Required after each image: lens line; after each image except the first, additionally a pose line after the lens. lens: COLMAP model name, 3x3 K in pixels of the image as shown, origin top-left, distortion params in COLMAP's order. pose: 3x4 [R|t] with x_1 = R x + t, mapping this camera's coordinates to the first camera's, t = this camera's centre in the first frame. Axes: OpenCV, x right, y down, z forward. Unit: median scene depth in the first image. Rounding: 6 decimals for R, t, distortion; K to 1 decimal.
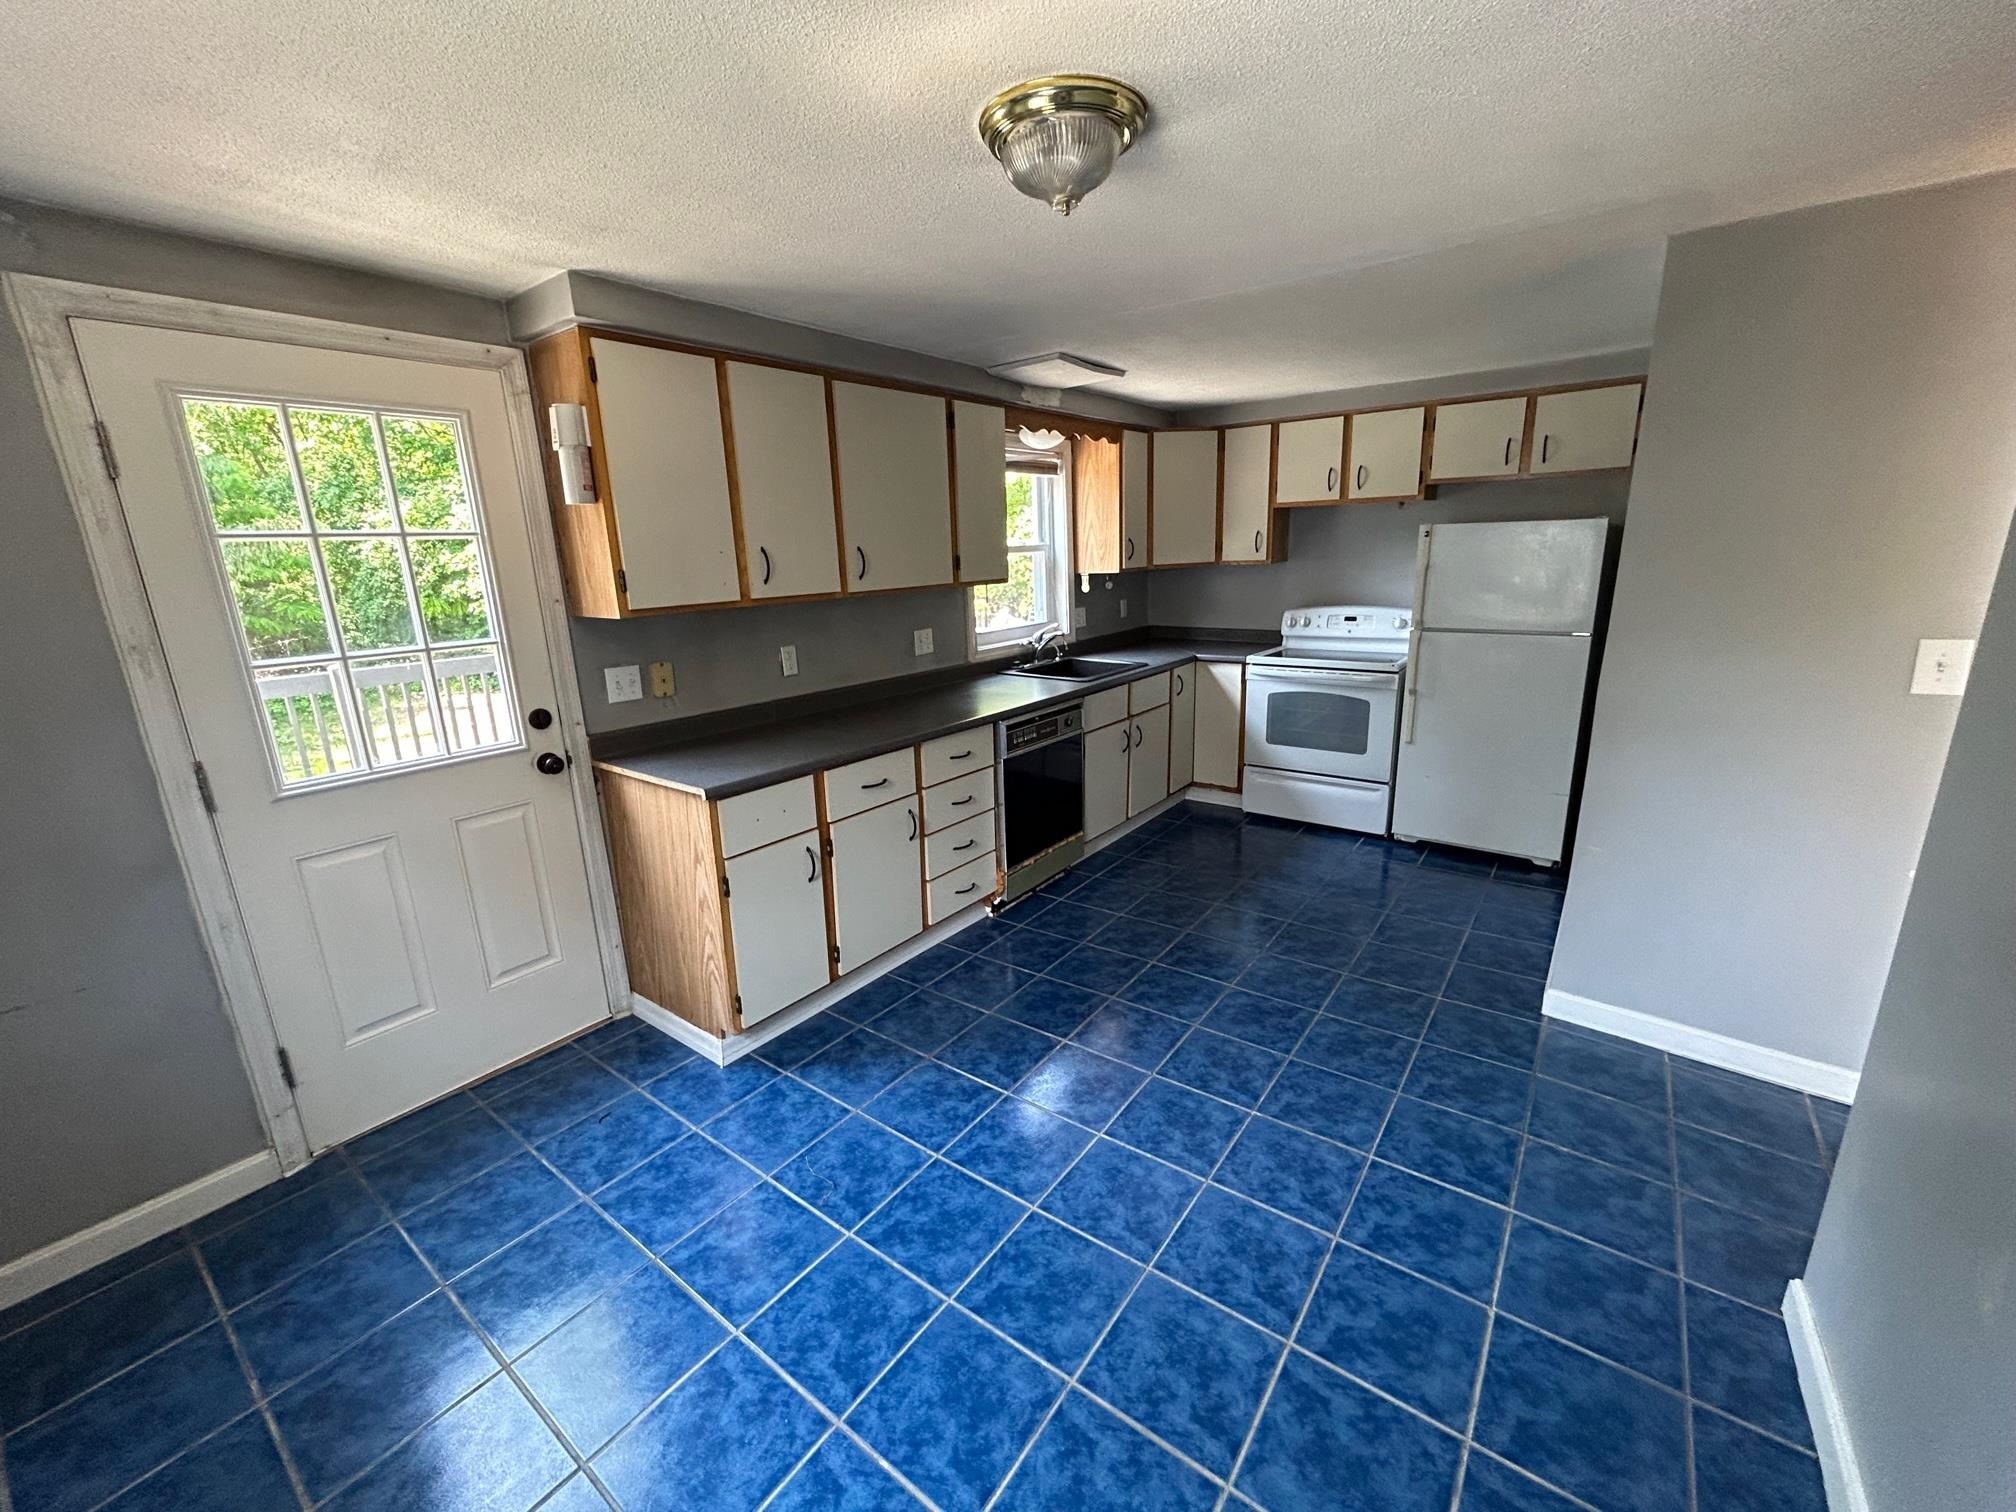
lens RADIAL K [[814.3, 0, 1008.0], [0, 814.3, 756.0], [0, 0, 1]] dist [0.000931, 0.000142]
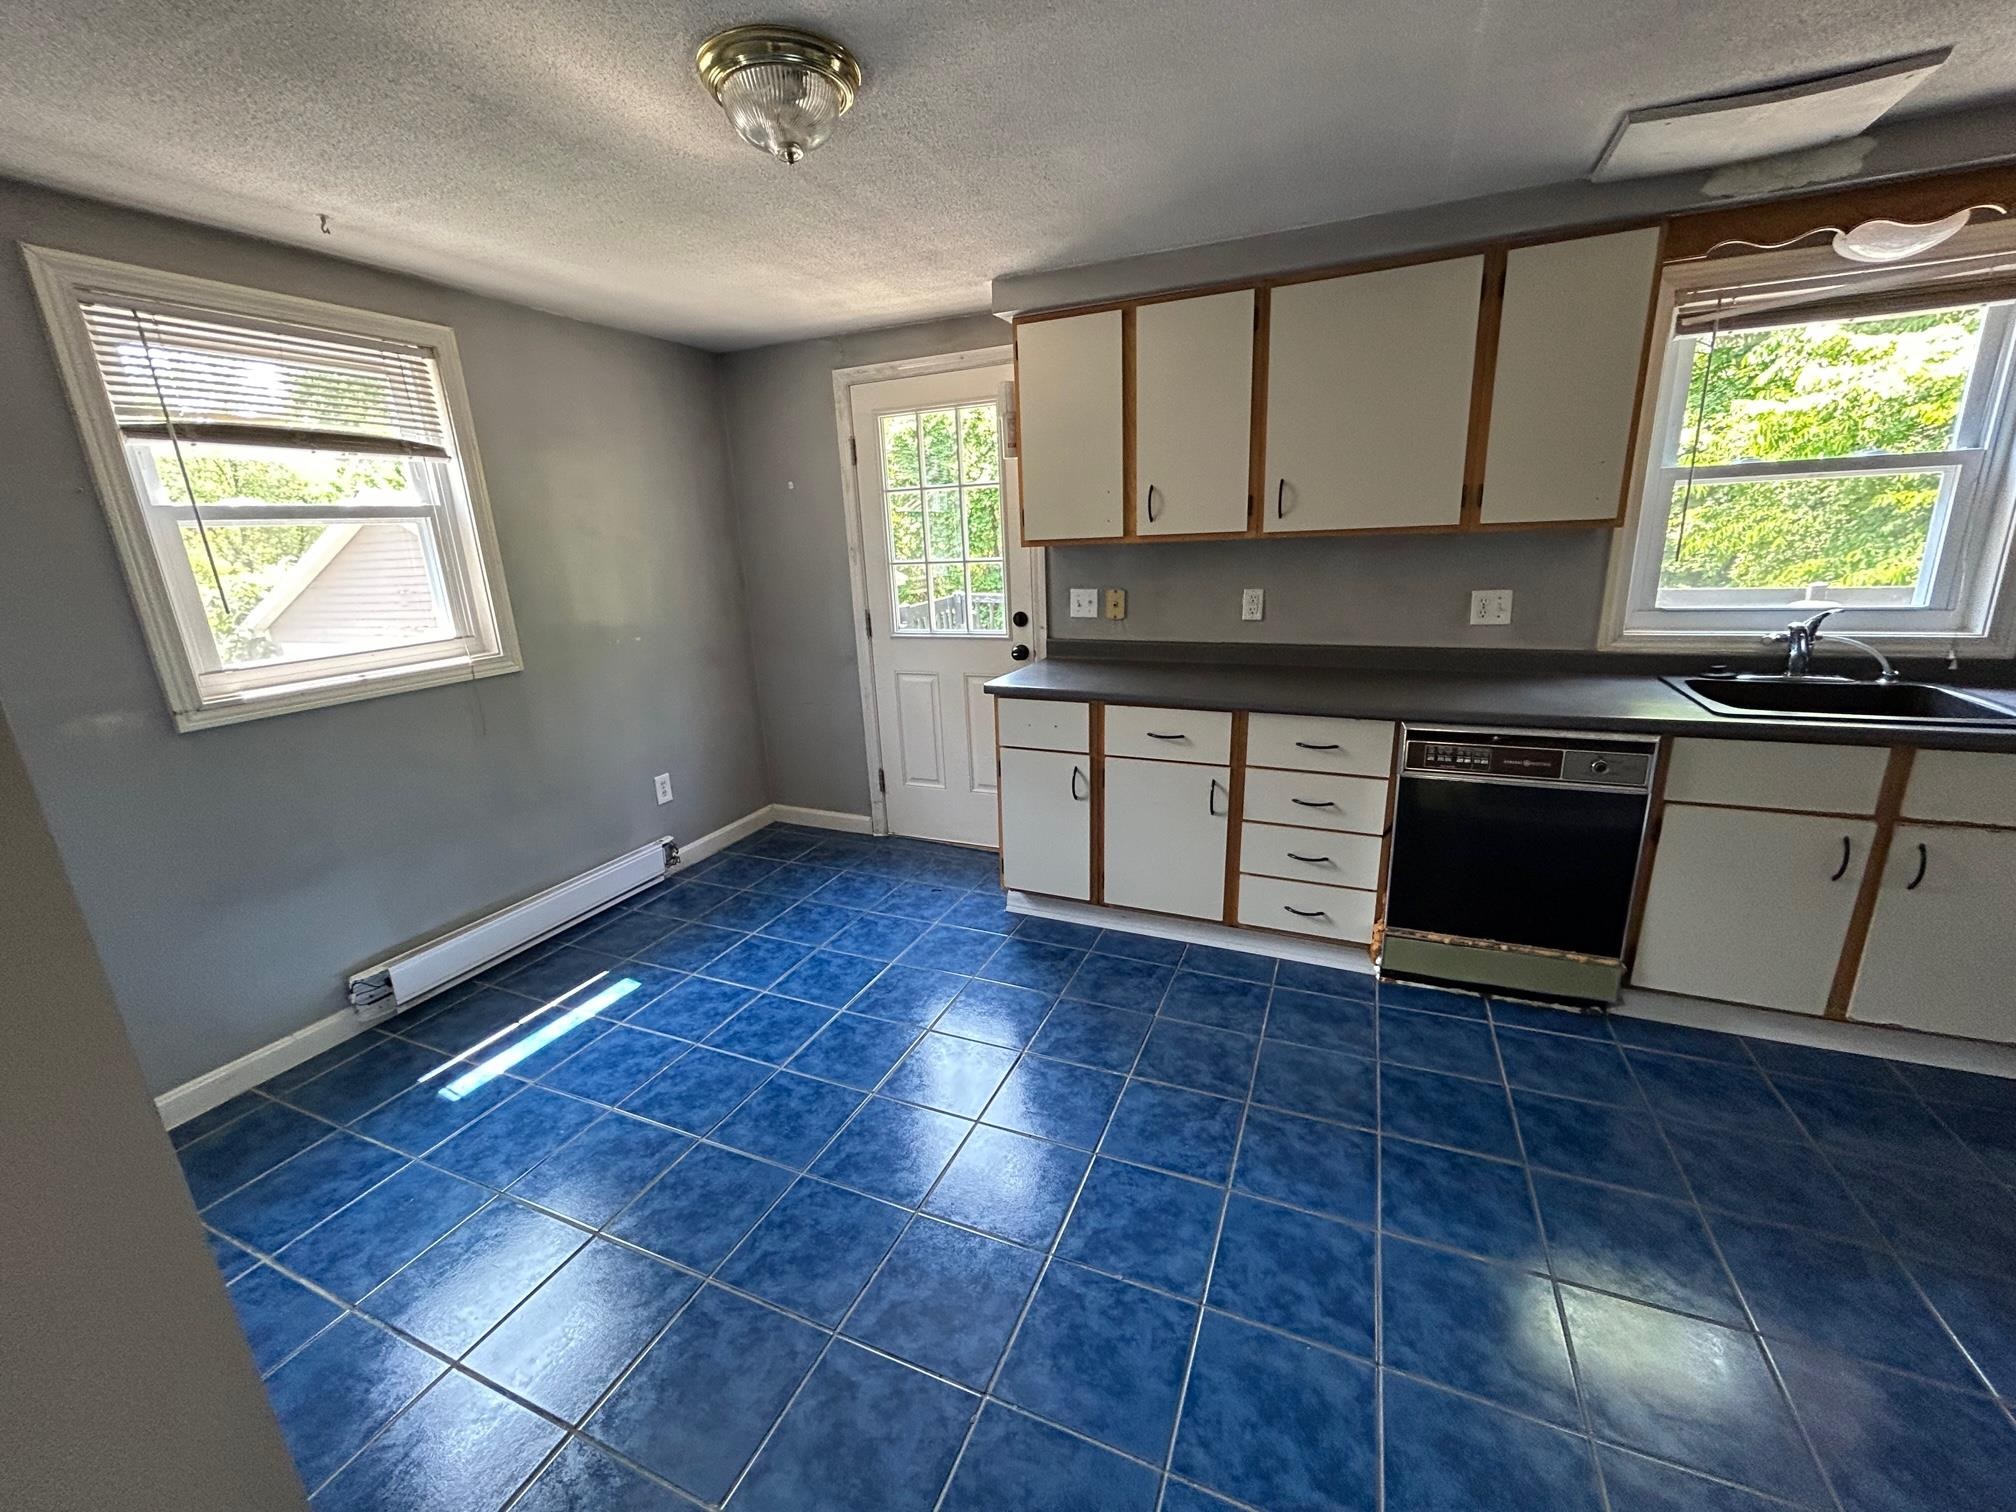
lens RADIAL K [[814.3, 0, 1008.0], [0, 814.3, 756.0], [0, 0, 1]] dist [0.000931, 0.000142]
pose [[0.238783, 0.282204, -0.929163, 0.671746], [-0.211184, 0.949031, 0.233967, -0.125736], [0.947831, 0.140357, 0.286210, 0.543221]]
